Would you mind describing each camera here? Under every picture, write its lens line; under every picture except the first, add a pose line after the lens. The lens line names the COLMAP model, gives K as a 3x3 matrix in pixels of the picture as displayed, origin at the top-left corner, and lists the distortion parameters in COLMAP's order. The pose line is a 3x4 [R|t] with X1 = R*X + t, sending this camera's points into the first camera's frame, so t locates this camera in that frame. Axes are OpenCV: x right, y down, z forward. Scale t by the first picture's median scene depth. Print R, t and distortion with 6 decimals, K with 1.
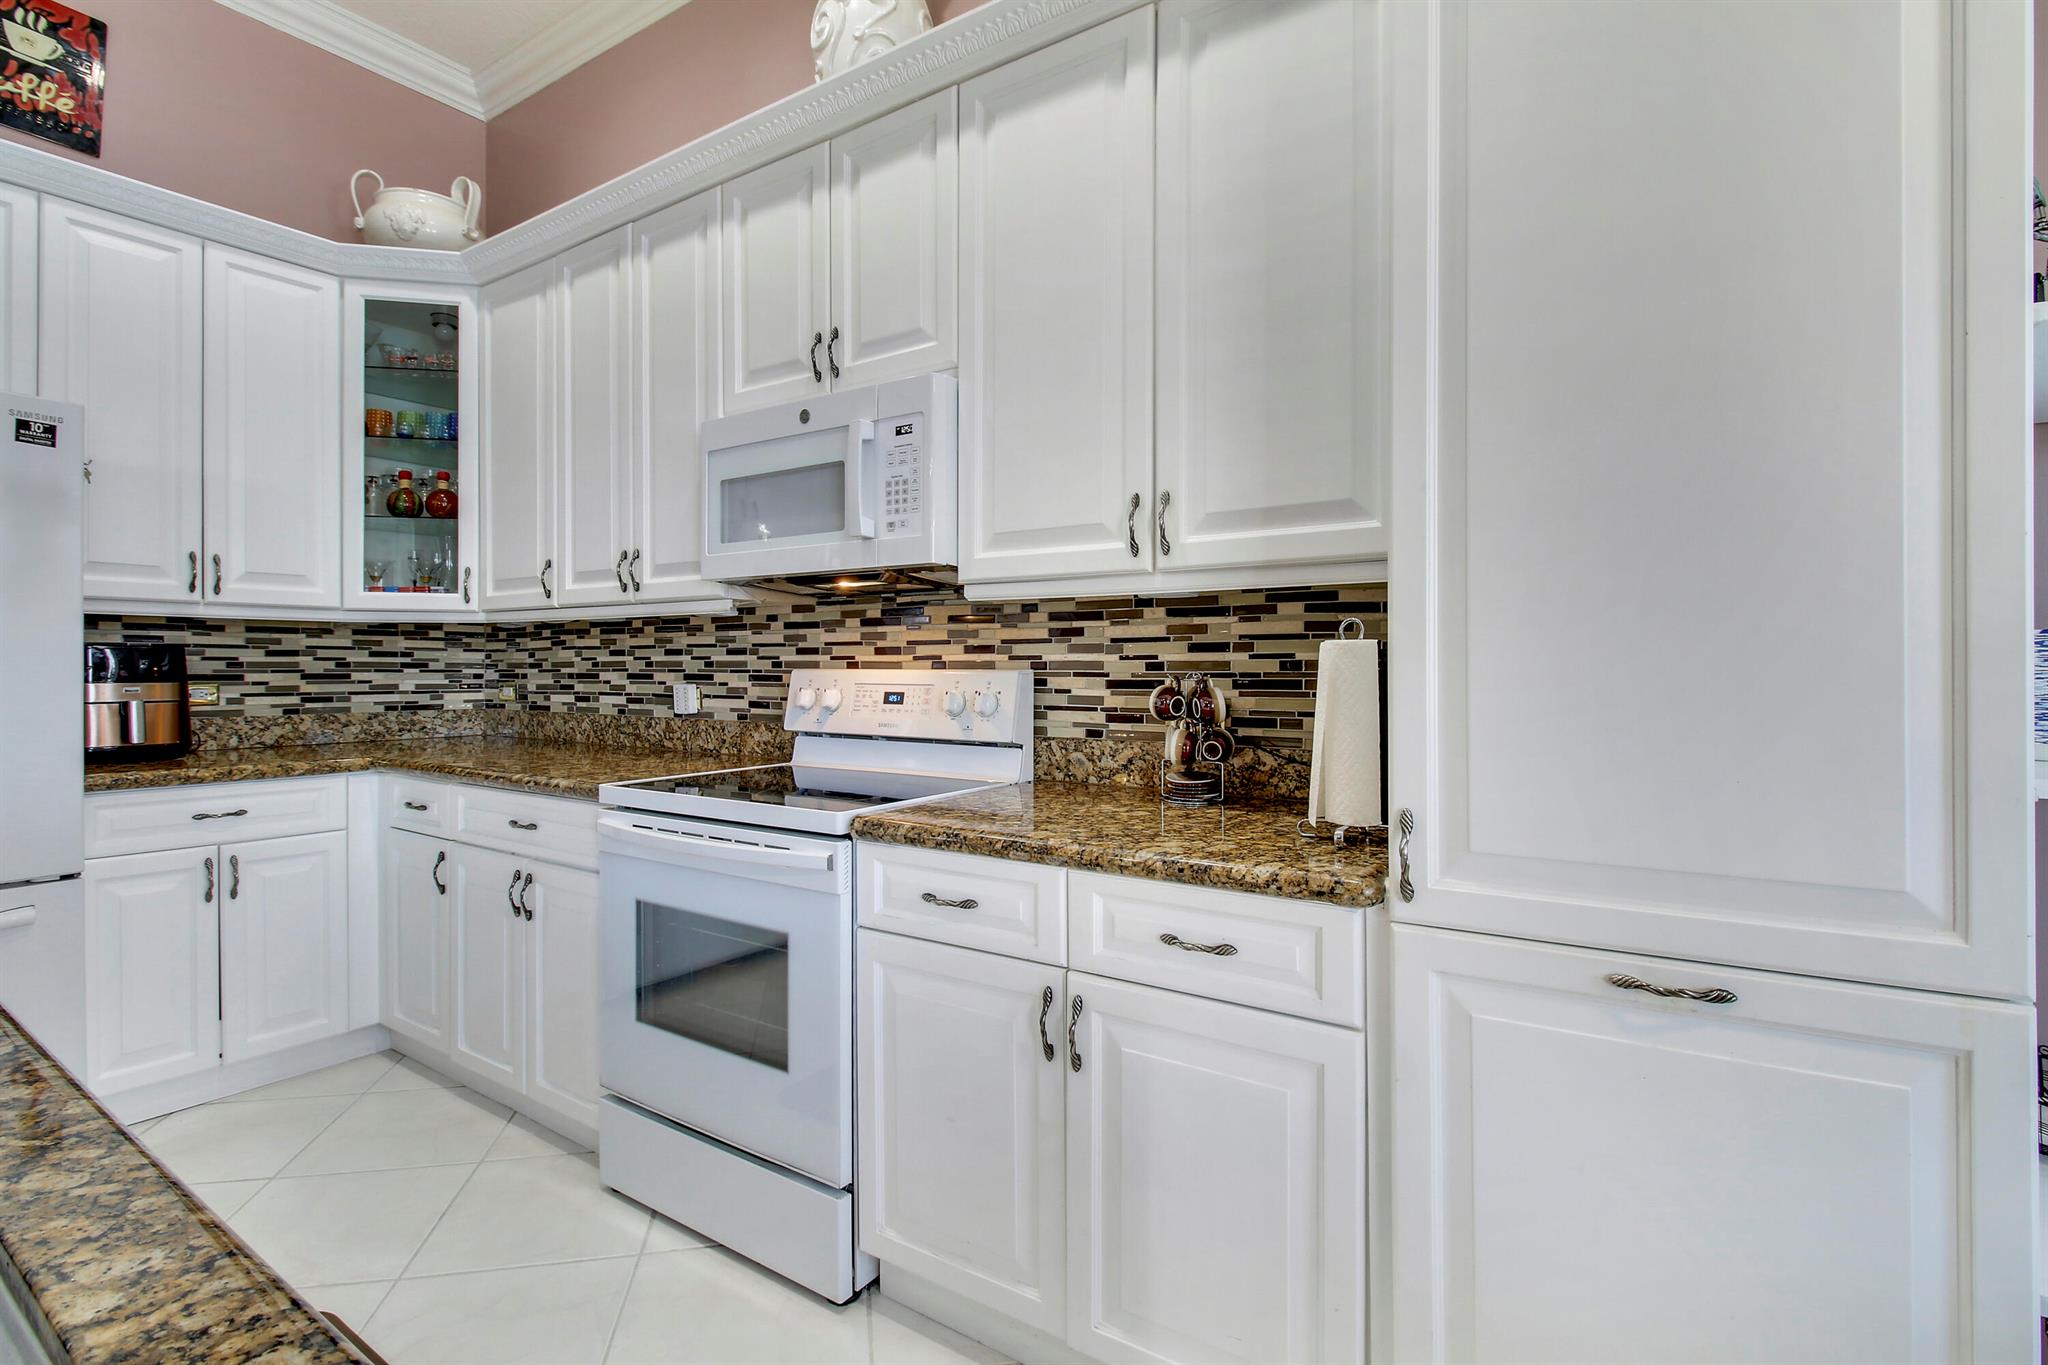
lens RADIAL K [[928.8, 0, 1037.5], [0, 928.8, 667.7], [0, 0, 1]] dist [0.011917, -0.011201]
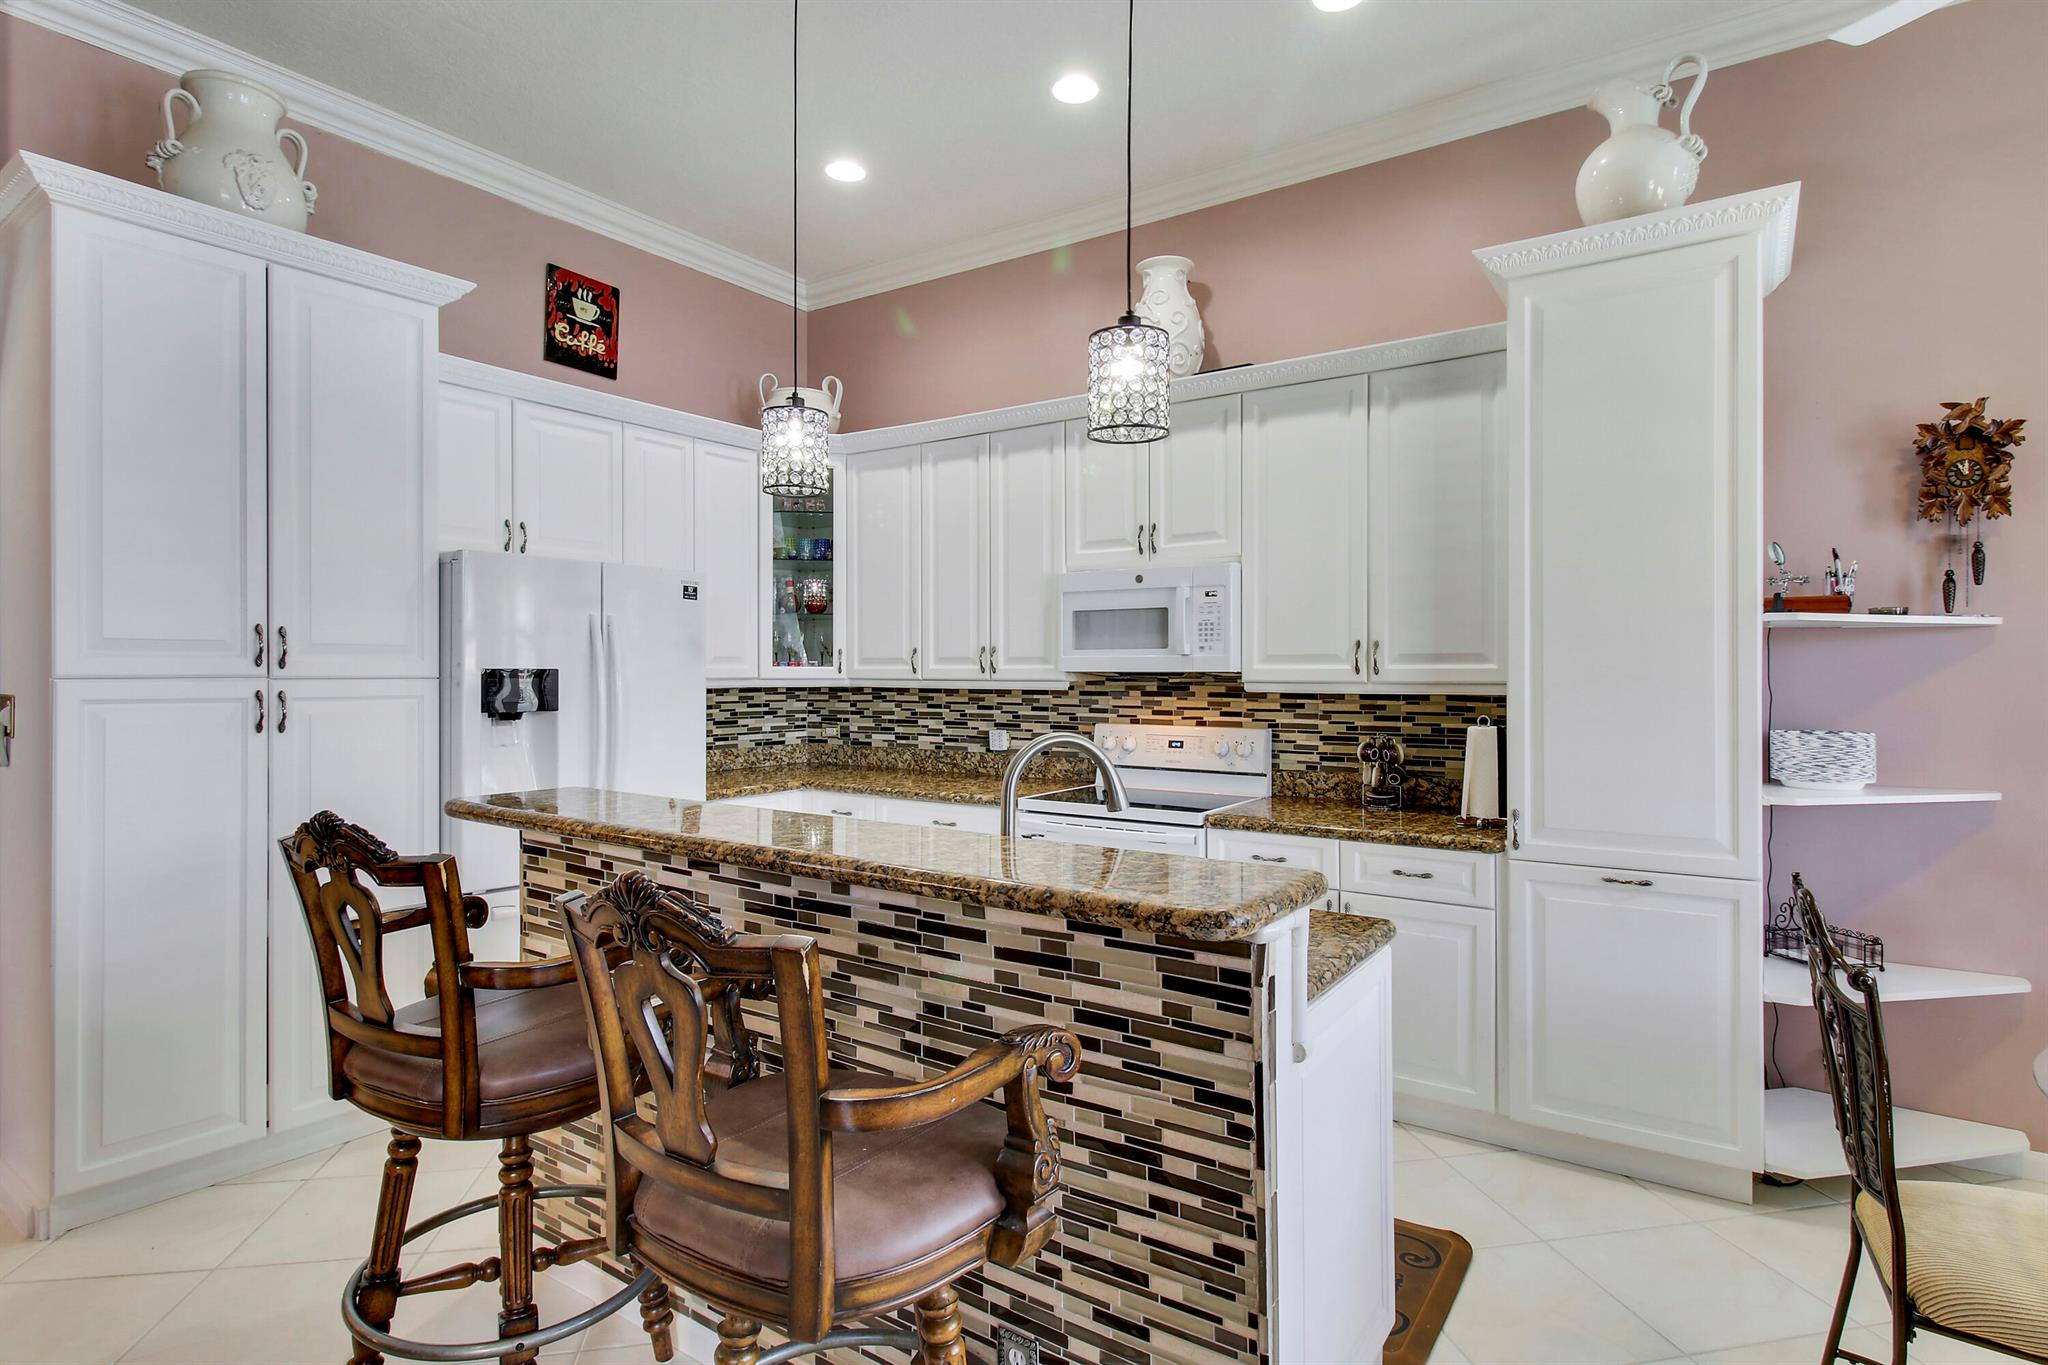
lens RADIAL K [[1020.3, 0, 1034.9], [0, 1020.3, 674.1], [0, 0, 1]] dist [0.010031, -0.015073]
pose [[0.999932, -0.002863, -0.011311, -0.401276], [0.002914, 0.999986, 0.004525, -0.103108], [0.011298, -0.004558, 0.999926, -0.807611]]
